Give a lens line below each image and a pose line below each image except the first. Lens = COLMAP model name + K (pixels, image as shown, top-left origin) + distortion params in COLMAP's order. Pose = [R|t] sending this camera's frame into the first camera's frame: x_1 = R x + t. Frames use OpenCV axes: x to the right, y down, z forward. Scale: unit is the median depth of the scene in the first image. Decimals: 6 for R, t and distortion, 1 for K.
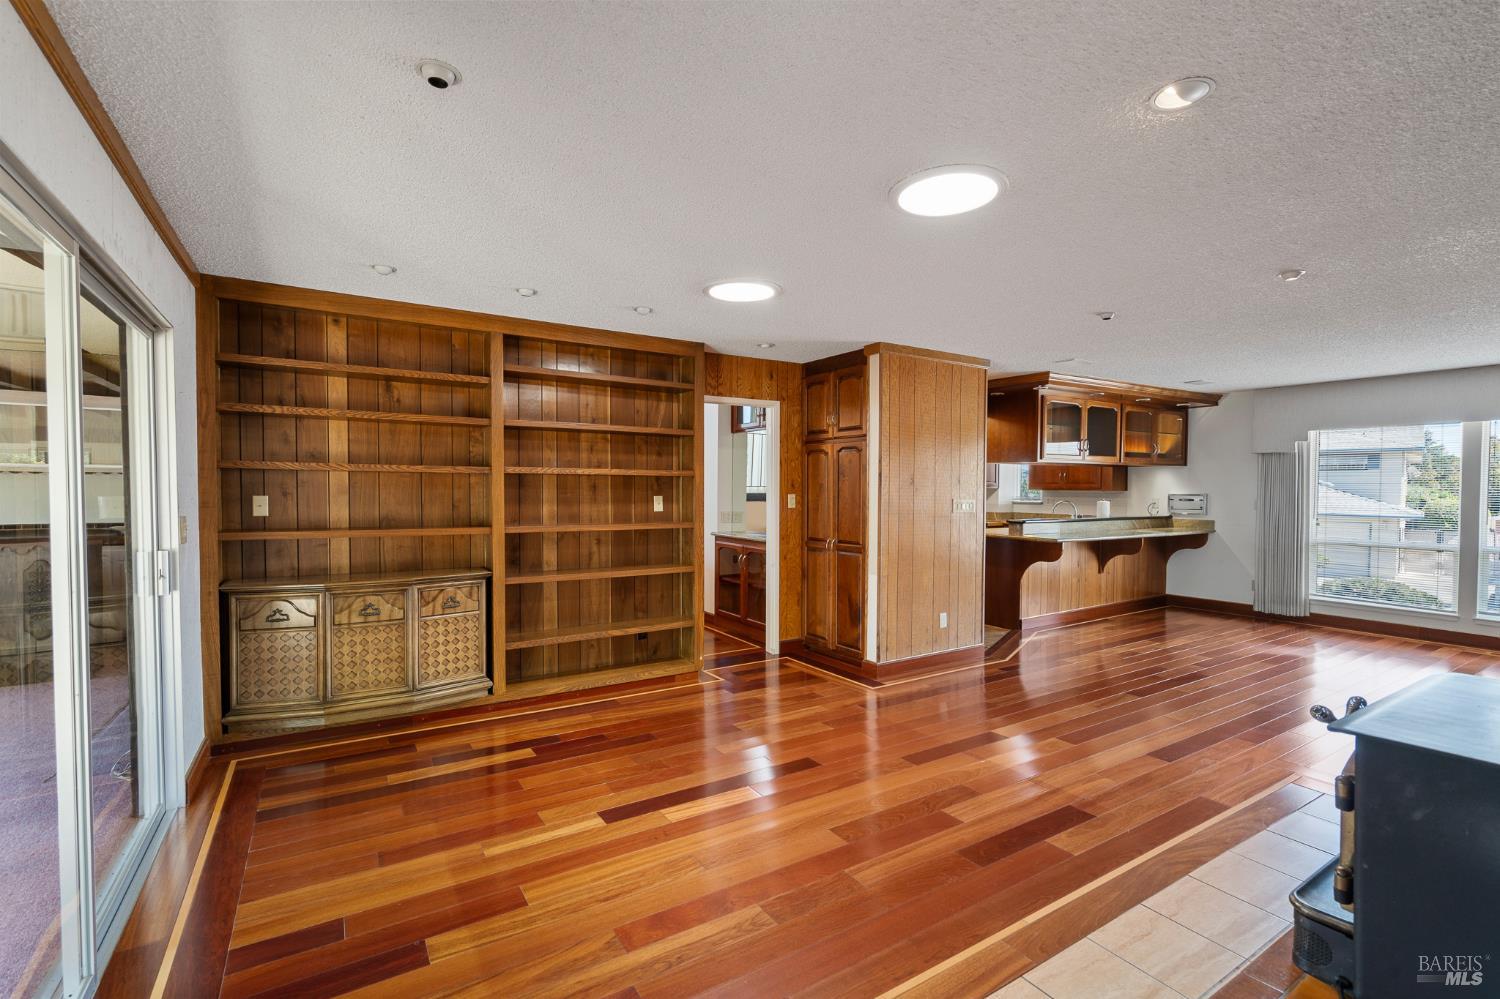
lens RADIAL K [[679.1, 0, 746.0], [0, 679.1, 502.8], [0, 0, 1]] dist [-0.008408, 0.004602]
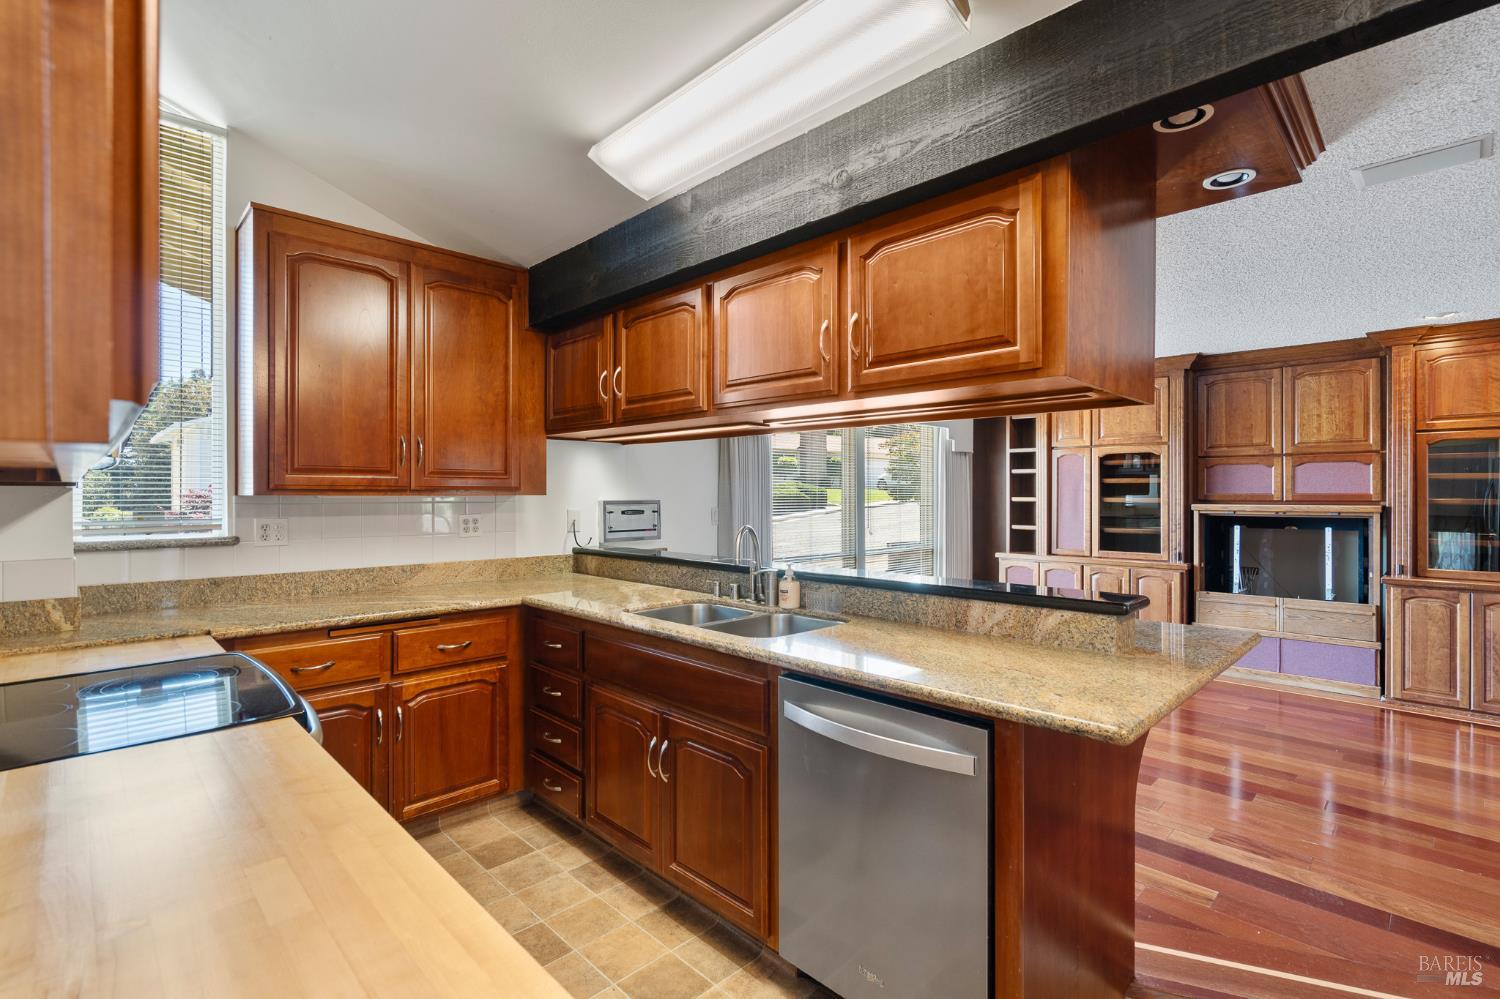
lens RADIAL K [[679.1, 0, 758.3], [0, 679.1, 494.9], [0, 0, 1]] dist [-0.008408, 0.004602]
pose [[-0.220209, -0.003415, 0.975447, 0.105120], [0.023034, 0.999697, 0.008700, -0.020239], [-0.975181, 0.024384, -0.220064, 1.002012]]
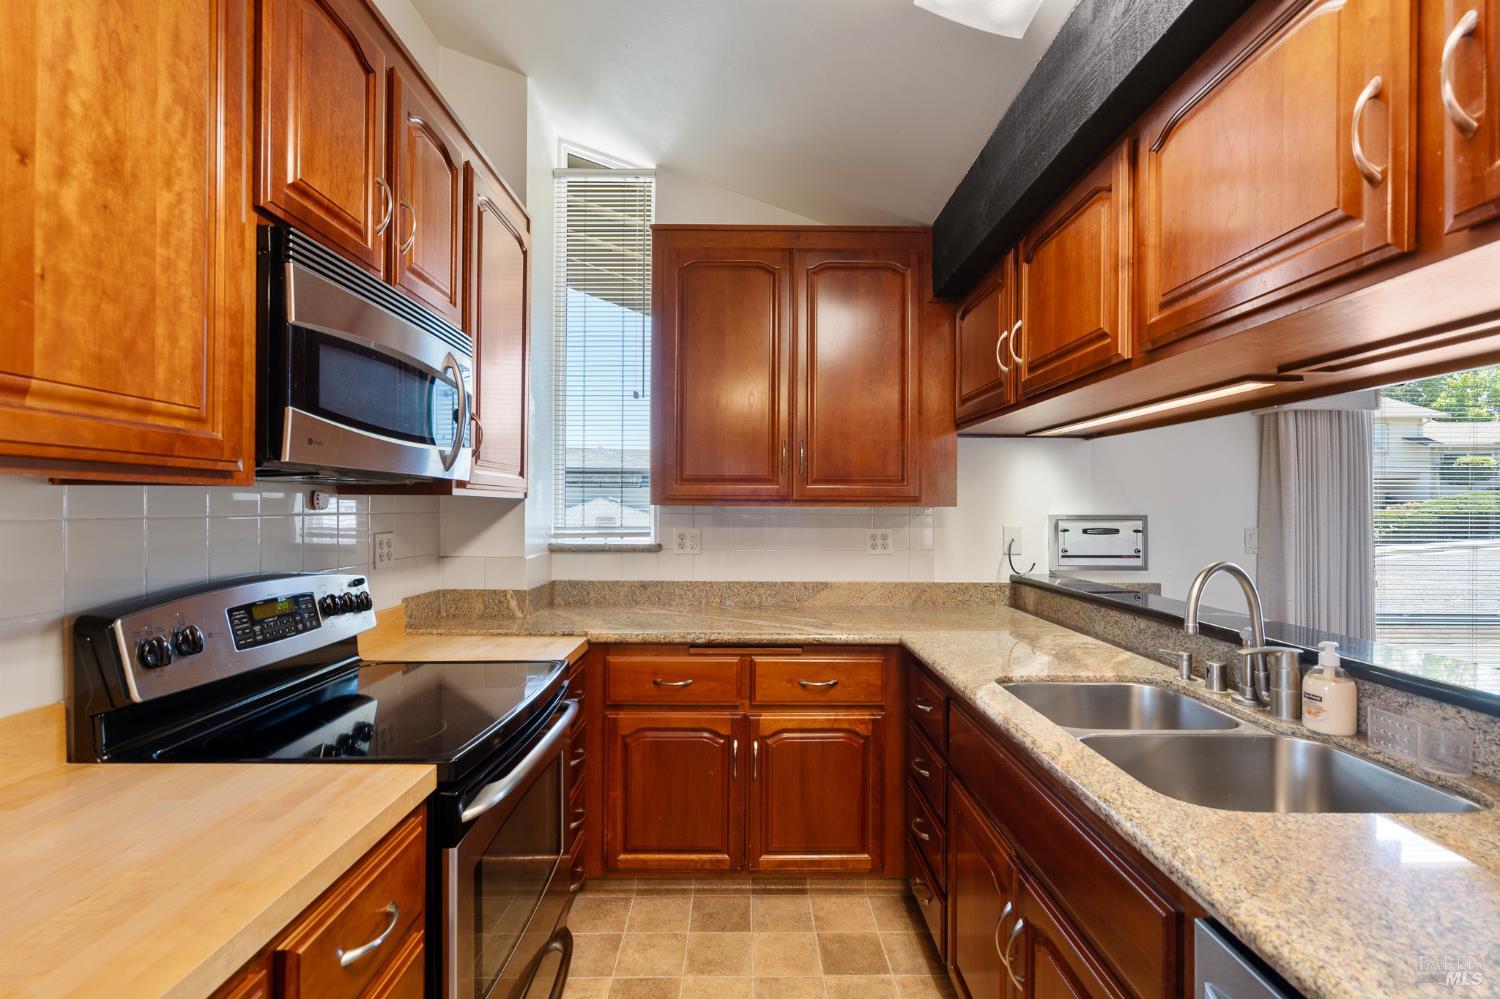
lens RADIAL K [[679.1, 0, 753.1], [0, 679.1, 505.5], [0, 0, 1]] dist [-0.008408, 0.004602]
pose [[0.524762, 0.002316, 0.851246, 0.210134], [0.017335, 0.999760, -0.013407, -0.017334], [-0.851073, 0.021792, 0.524596, 0.947259]]
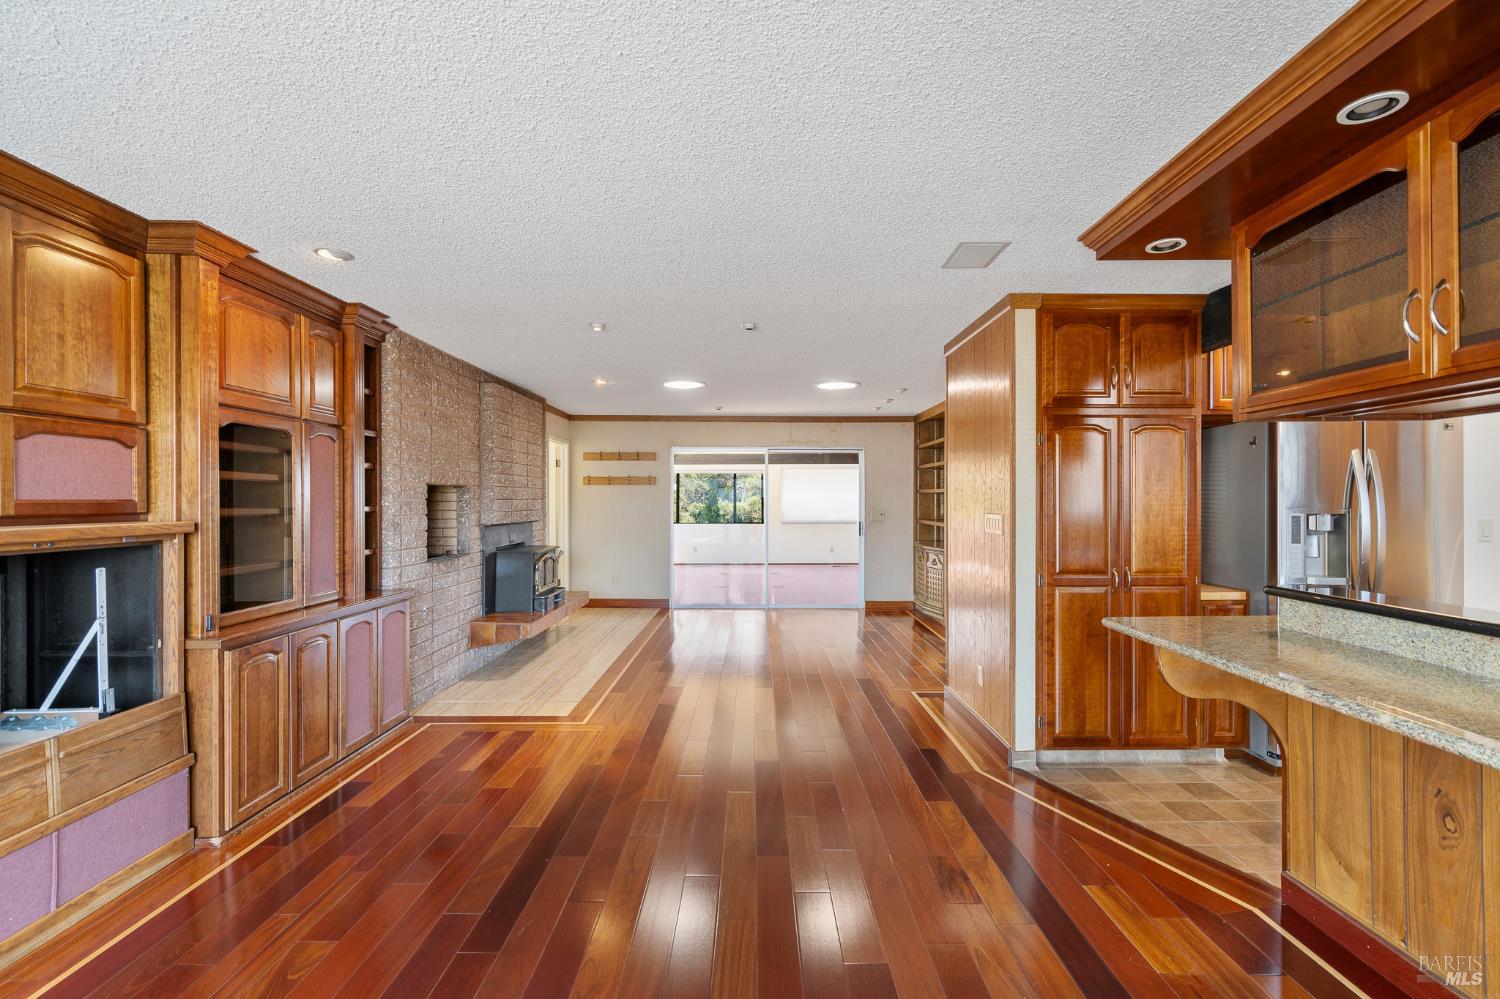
lens RADIAL K [[679.1, 0, 751.3], [0, 679.1, 500.0], [0, 0, 1]] dist [-0.008408, 0.004602]
pose [[-0.536000, -0.005011, -0.844203, 0.688541], [-0.021168, 0.999748, 0.007506, -0.012726], [0.843953, 0.021894, -0.535971, 0.778619]]
